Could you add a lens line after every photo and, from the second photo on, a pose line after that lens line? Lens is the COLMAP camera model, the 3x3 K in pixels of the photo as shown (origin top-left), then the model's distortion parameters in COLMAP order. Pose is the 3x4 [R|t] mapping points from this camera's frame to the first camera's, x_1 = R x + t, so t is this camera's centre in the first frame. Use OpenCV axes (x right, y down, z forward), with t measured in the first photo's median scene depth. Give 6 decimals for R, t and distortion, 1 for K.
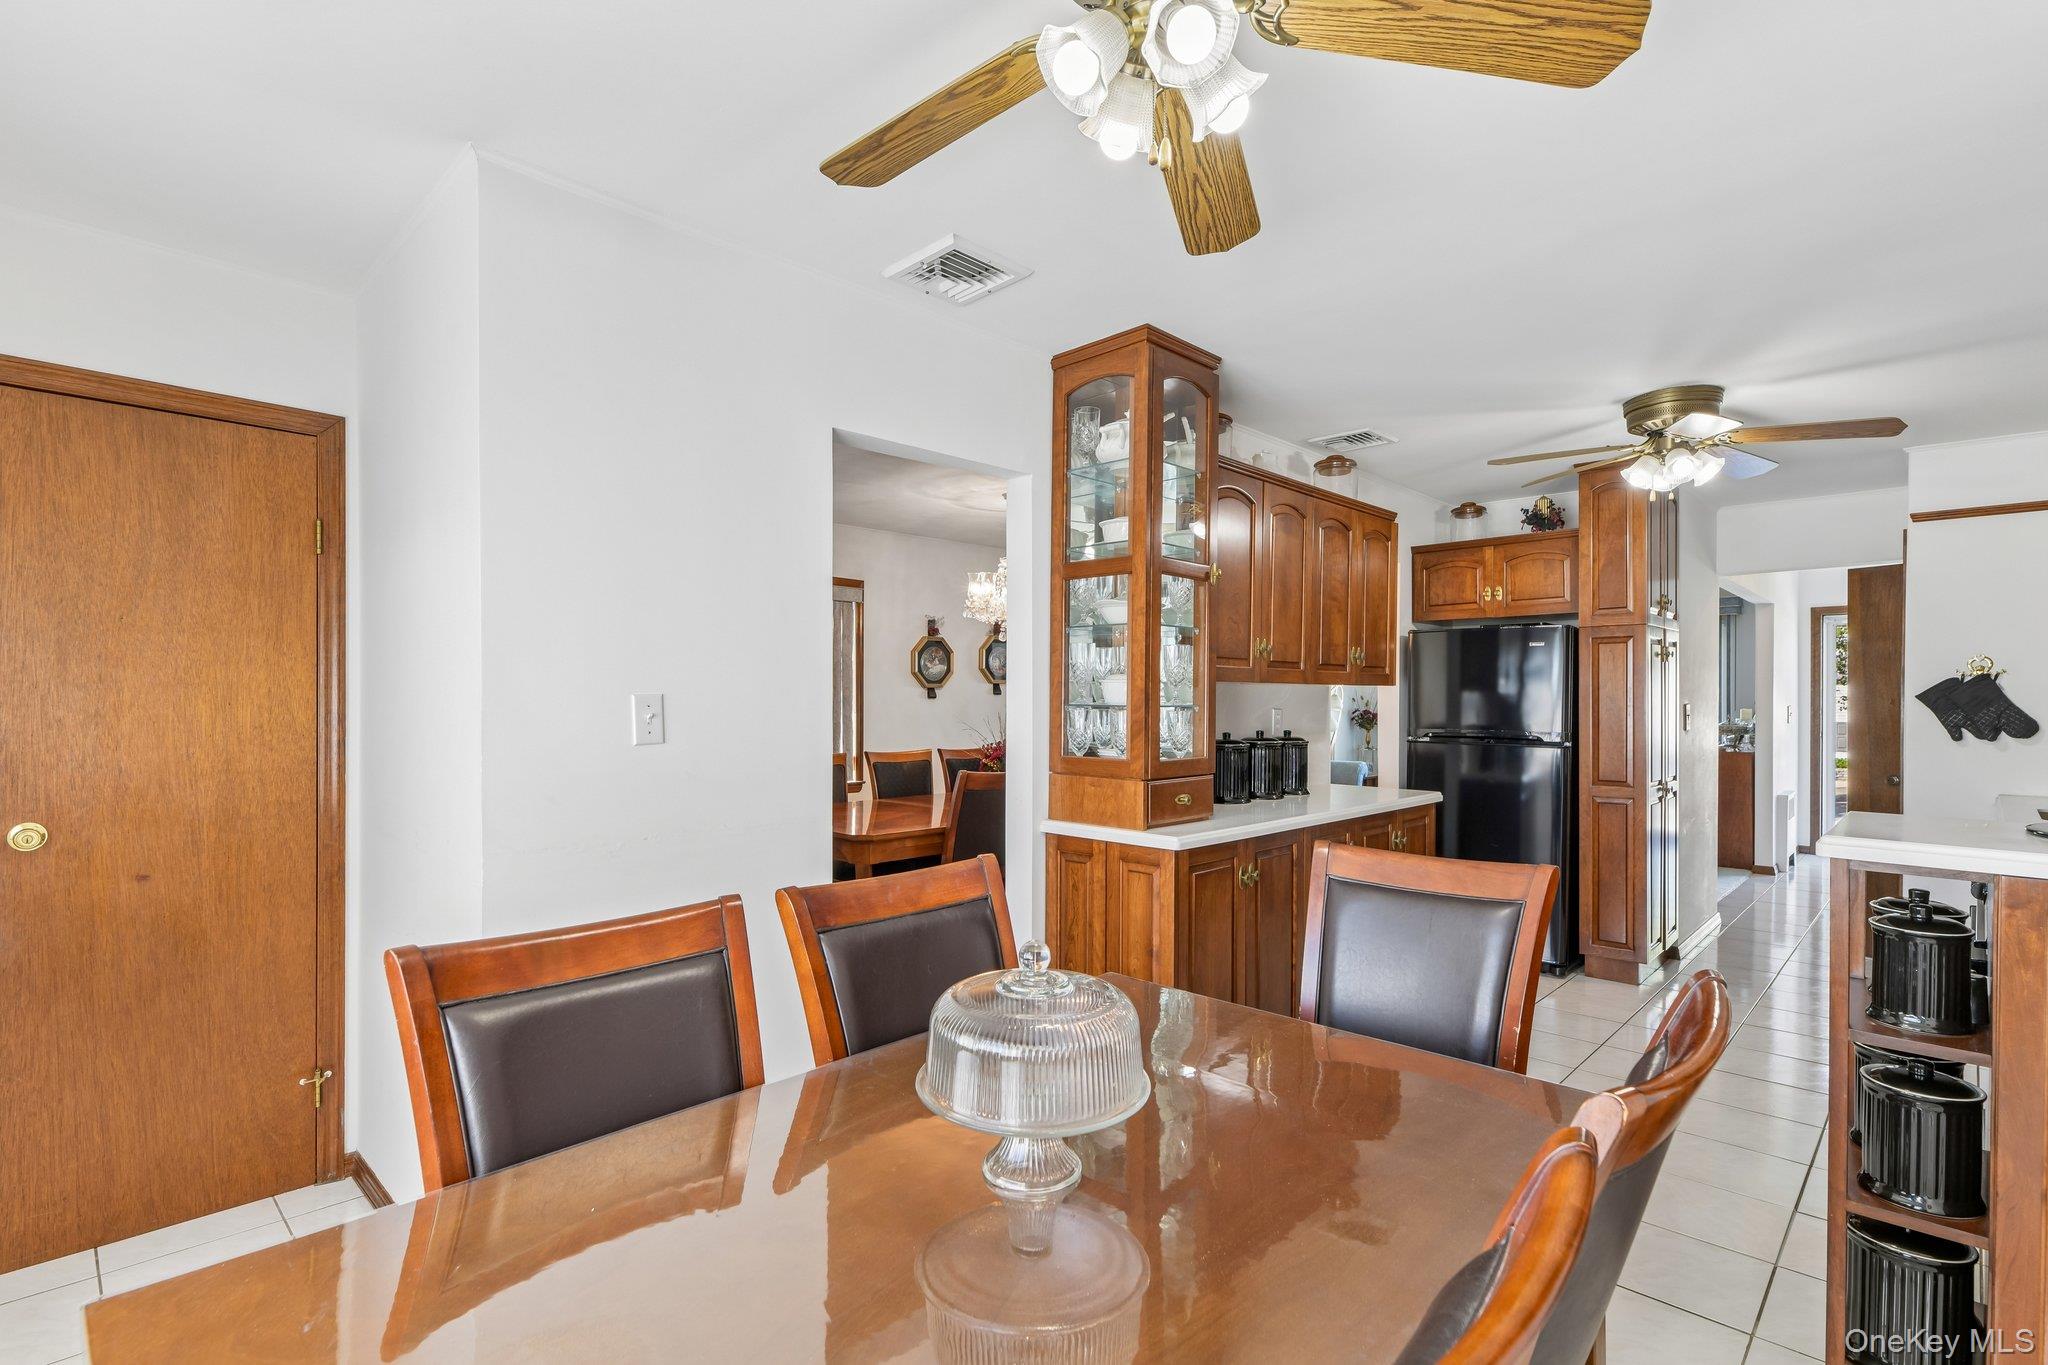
lens RADIAL K [[935.0, 0, 1023.3], [0, 935.0, 703.8], [0, 0, 1]] dist [-0.000695, -0.000415]
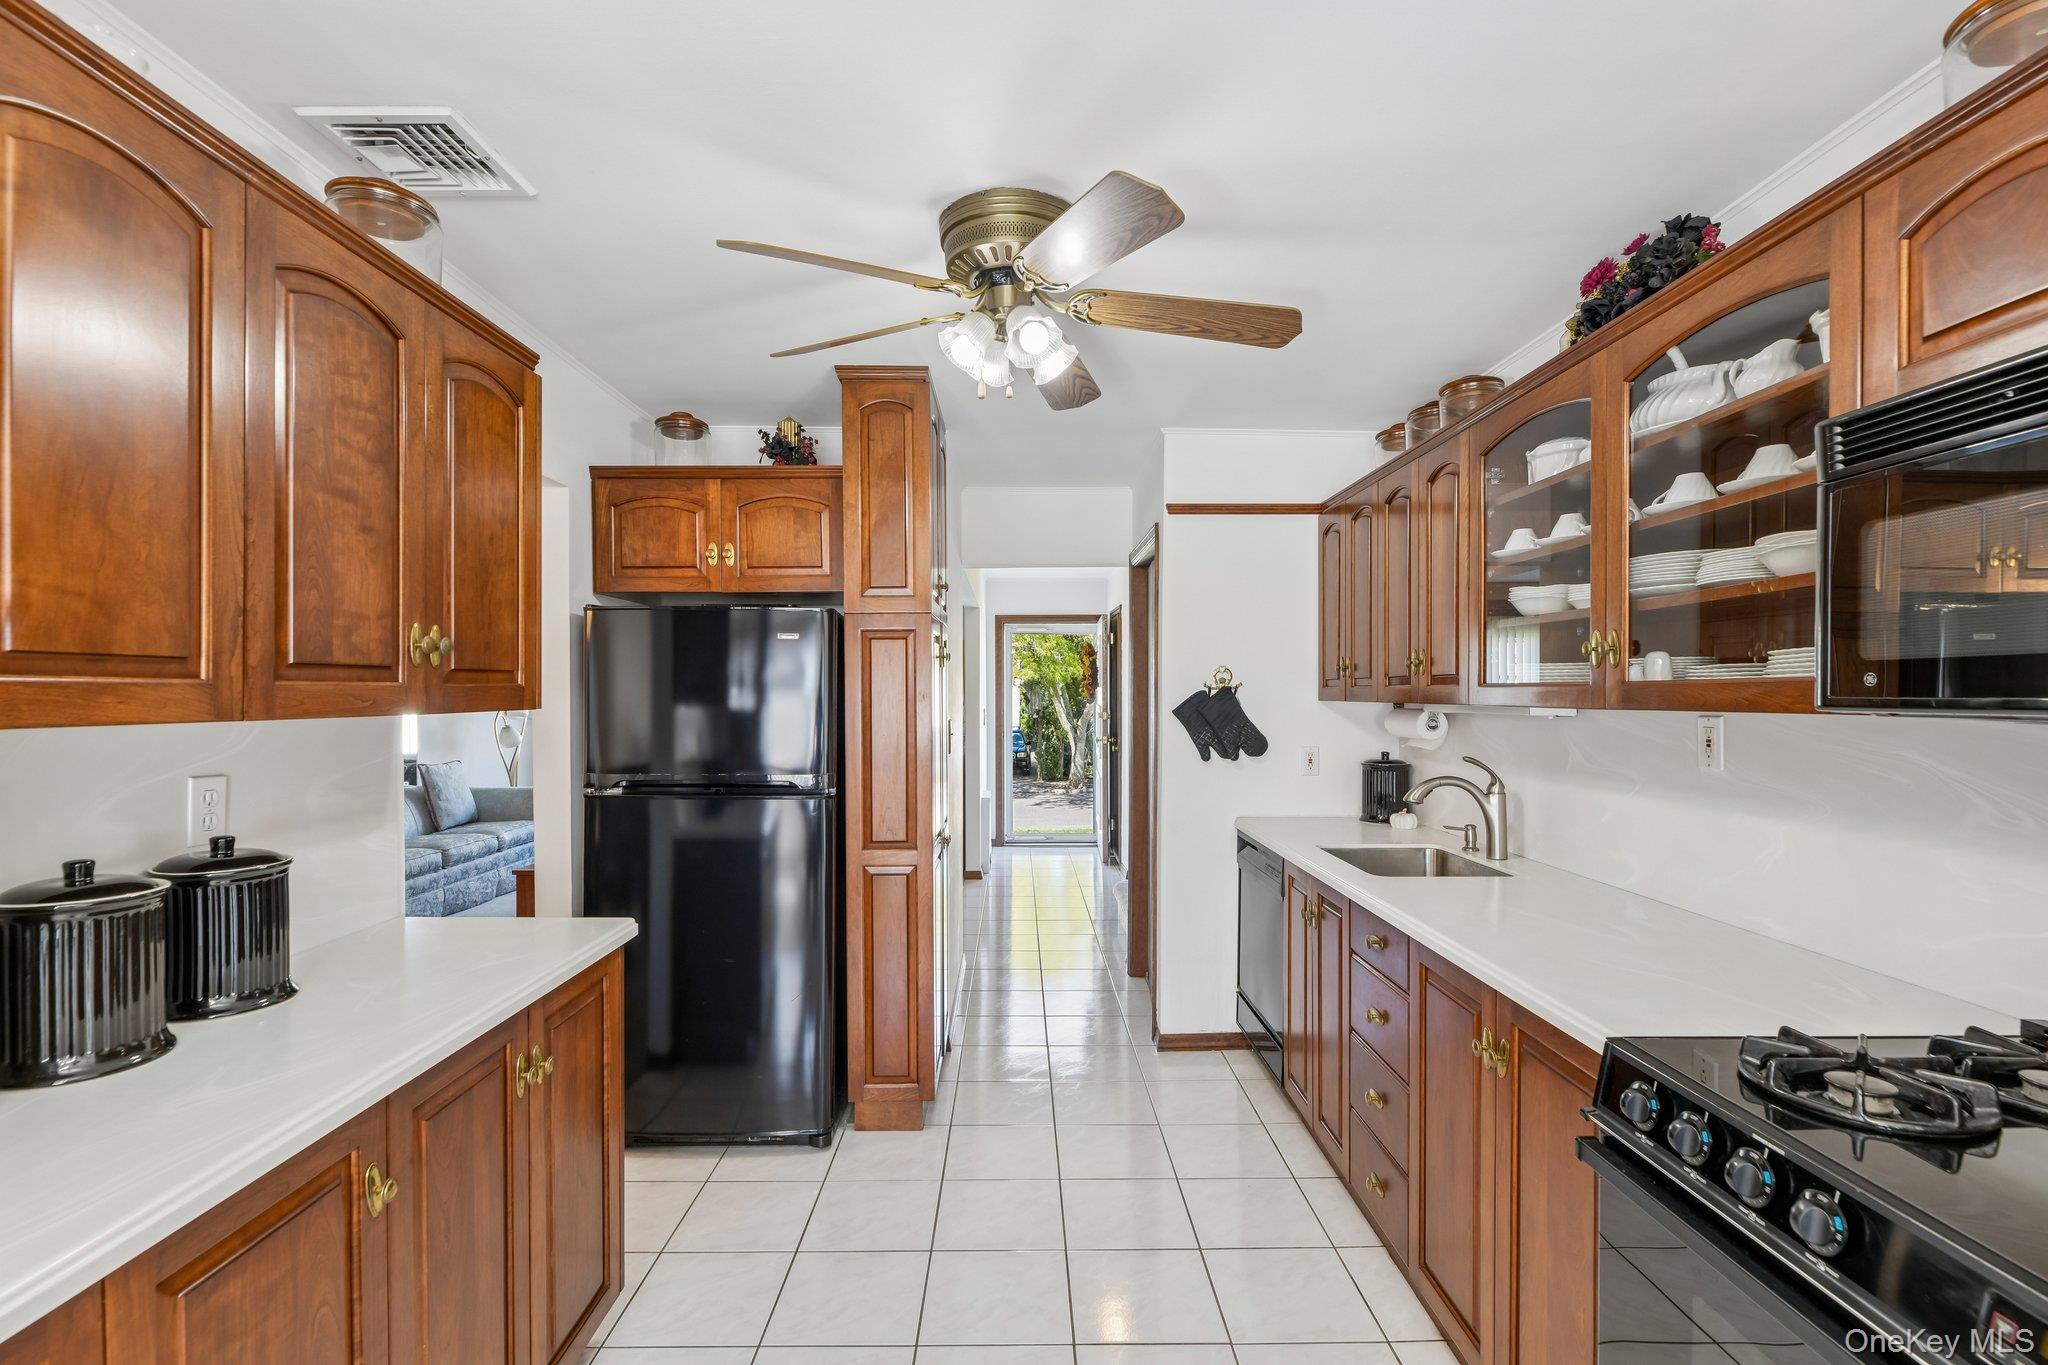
lens RADIAL K [[931.0, 0, 1019.7], [0, 931.0, 707.2], [0, 0, 1]] dist [0.003386, -0.002868]
pose [[0.706932, -0.014838, 0.707125, 0.217403], [0.007540, 0.999881, 0.013443, -0.023619], [-0.707241, -0.004172, 0.706960, 0.450494]]
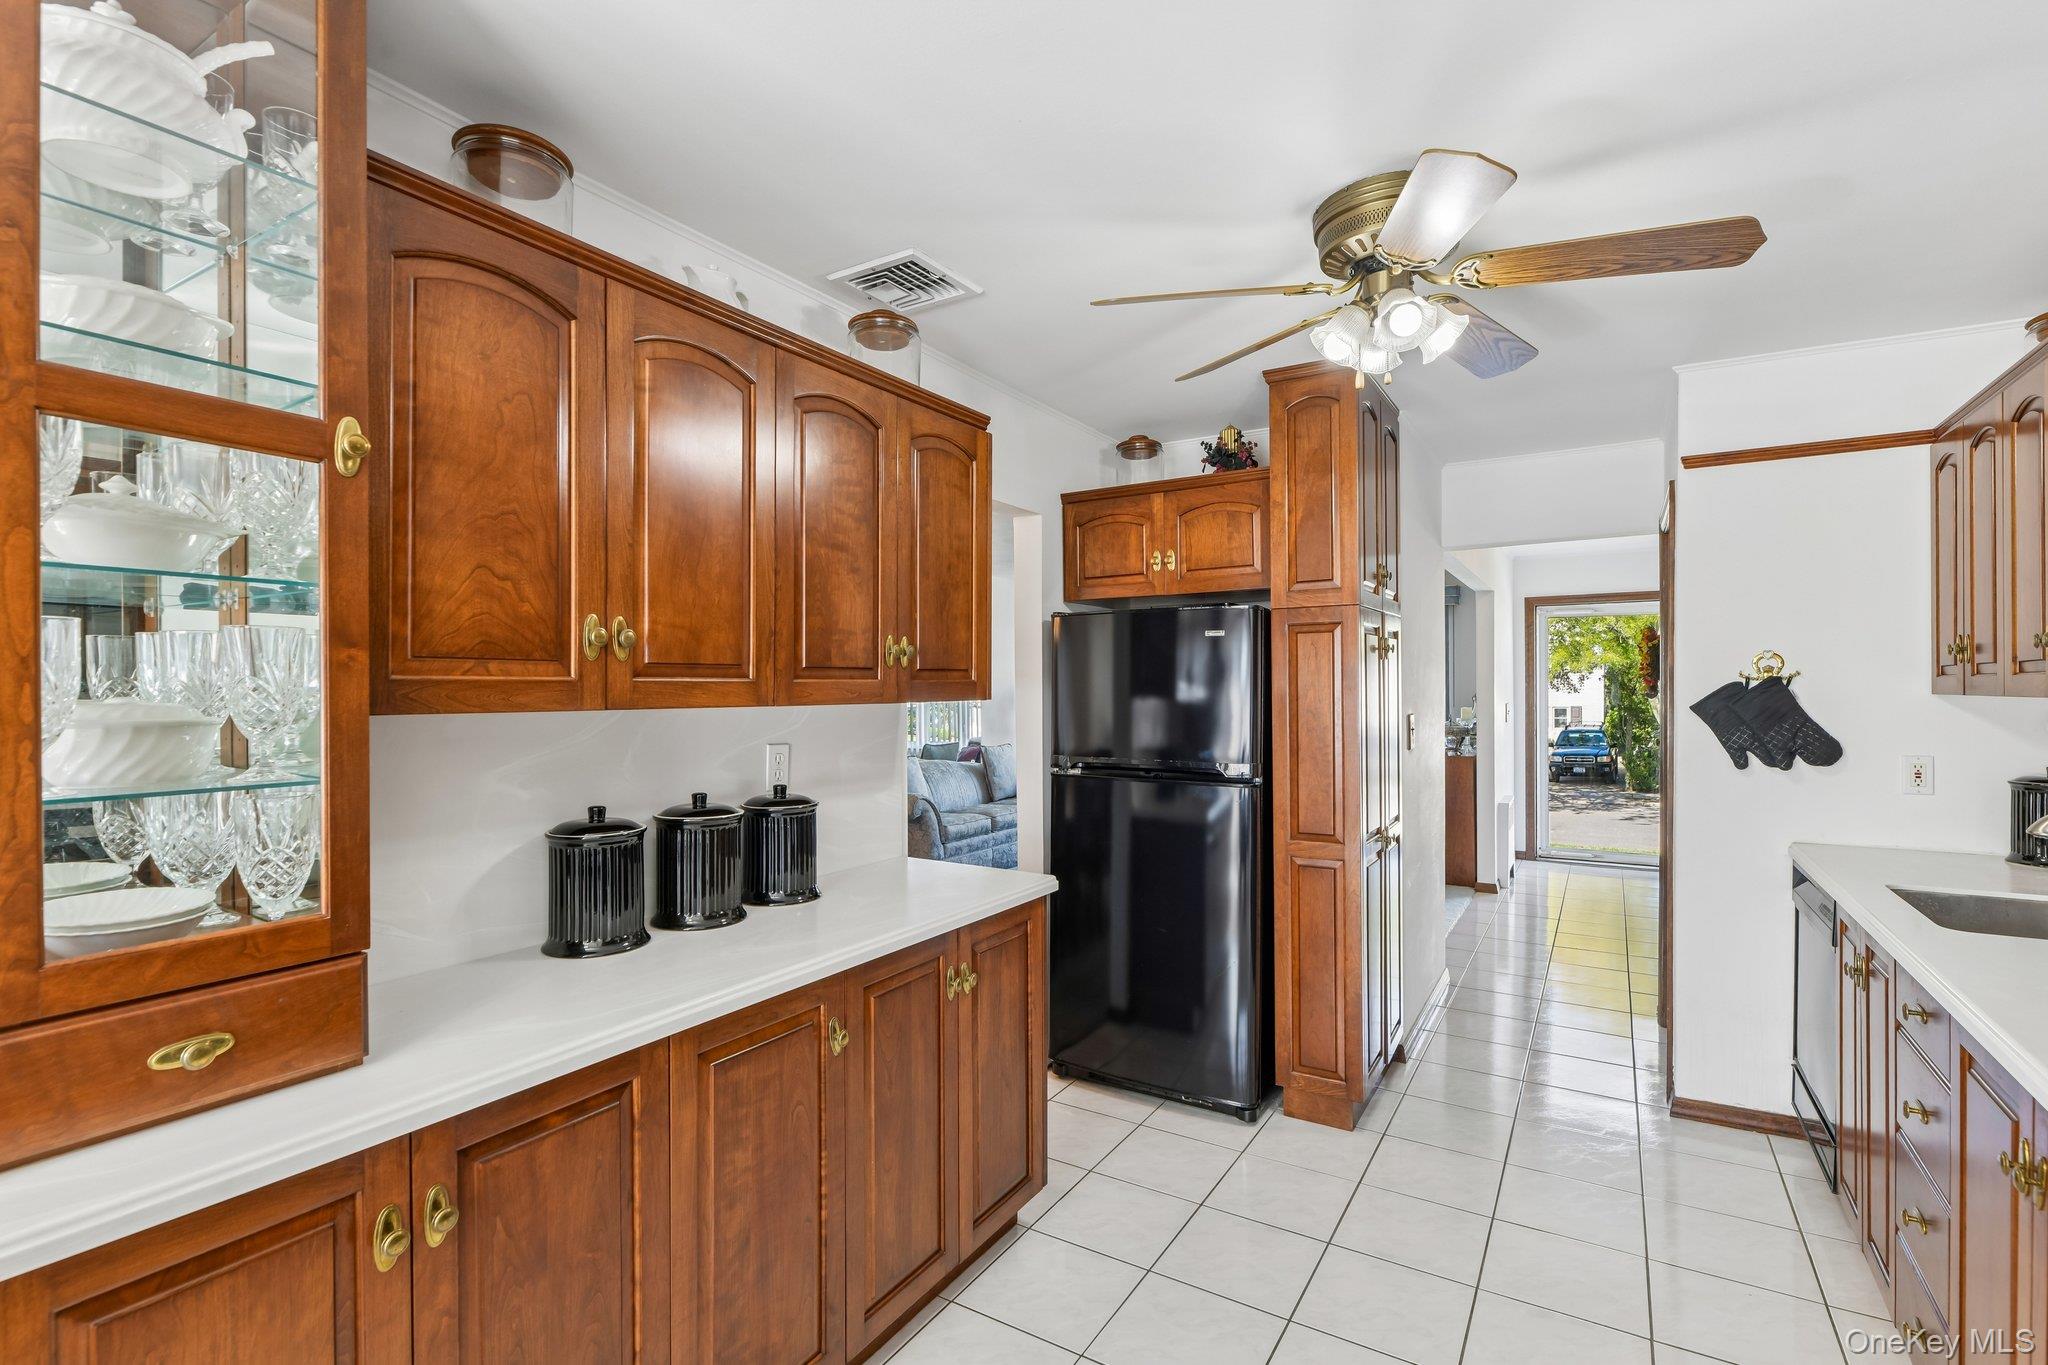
lens RADIAL K [[931.0, 0, 1014.6], [0, 931.0, 693.3], [0, 0, 1]] dist [0.003386, -0.002868]
pose [[0.976120, -0.008493, 0.217067, 0.265824], [0.008583, 0.999963, 0.000527, -0.022435], [-0.217063, 0.001349, 0.976157, 0.379805]]
